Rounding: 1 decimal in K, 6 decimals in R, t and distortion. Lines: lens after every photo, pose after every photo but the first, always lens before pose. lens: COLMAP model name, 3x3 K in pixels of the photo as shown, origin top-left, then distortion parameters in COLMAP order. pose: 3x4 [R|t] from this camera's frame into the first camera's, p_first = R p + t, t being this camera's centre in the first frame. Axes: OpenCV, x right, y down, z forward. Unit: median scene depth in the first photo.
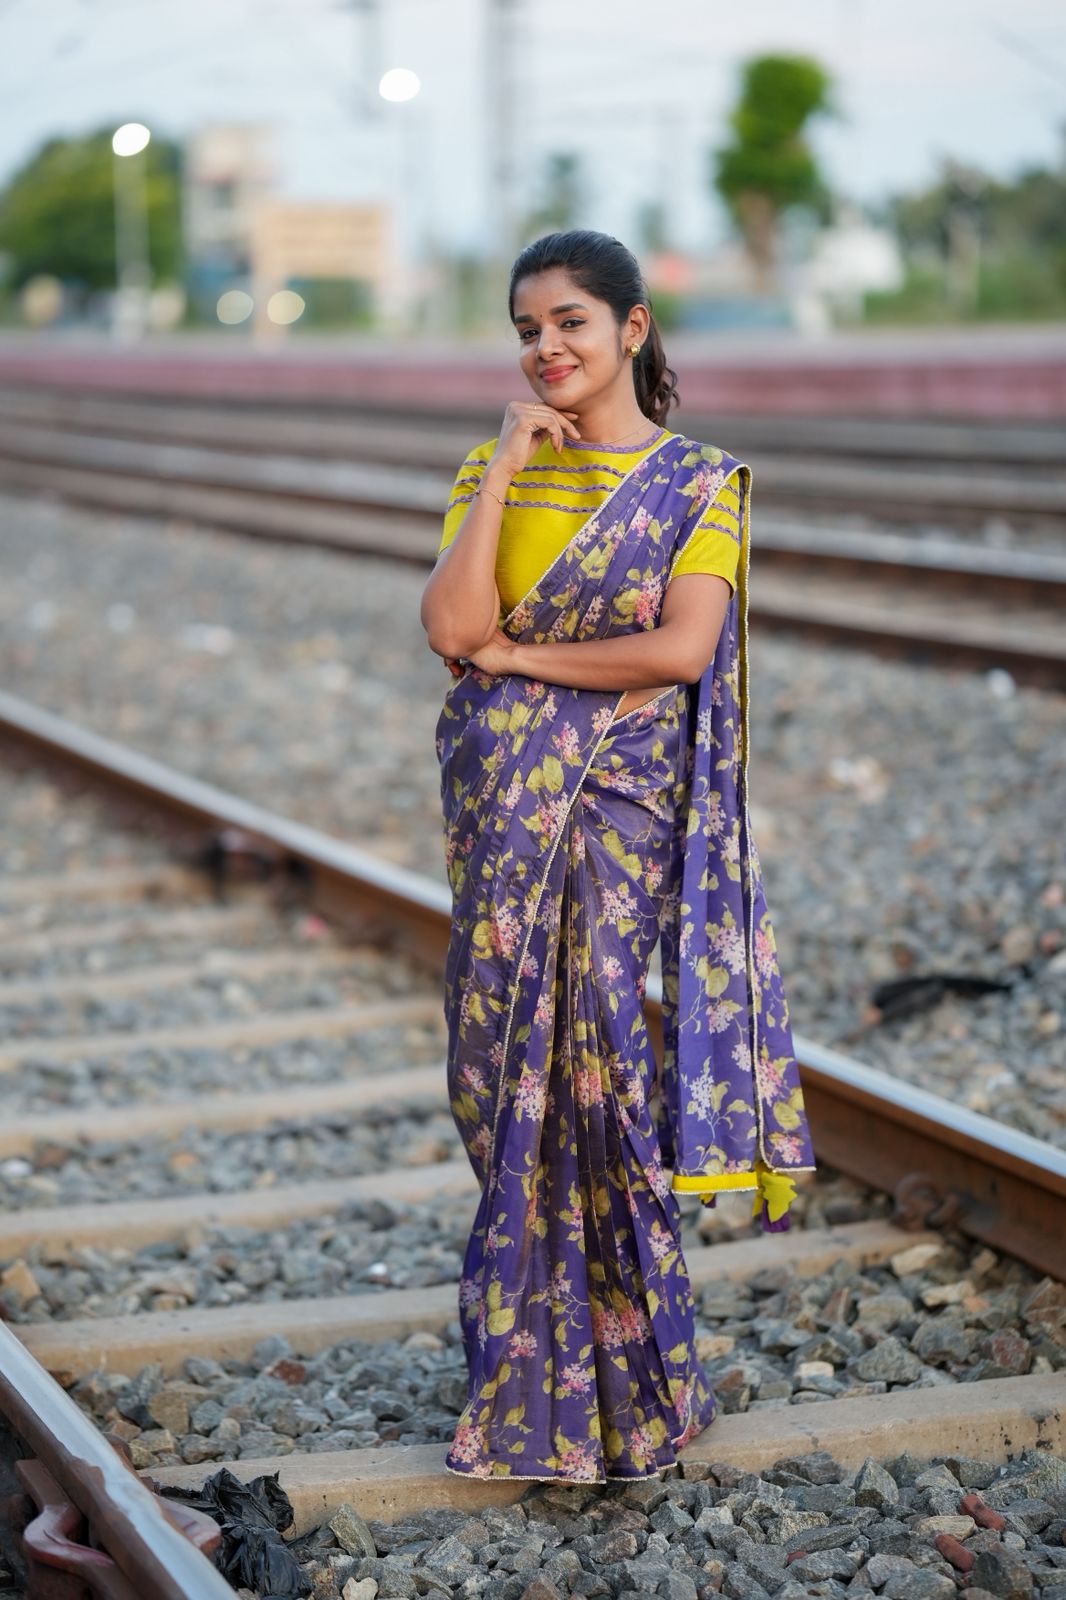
lens RADIAL K [[3663.5, 0, 528.6], [0, 3663.5, 798.0], [0, 0, 1]] dist [0.756857, 0.576465]
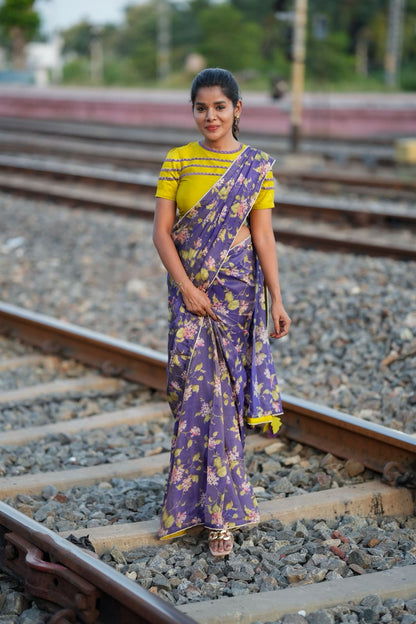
lens RADIAL K [[1428.8, 0, 206.3], [0, 1428.8, 311.2], [0, 0, 1]] dist [0.756857, 0.576465]
pose [[0.978578, -0.006414, 0.205778, -0.192530], [0.000310, 0.999559, 0.029683, -0.010757], [-0.205878, -0.028983, 0.978148, -0.029787]]
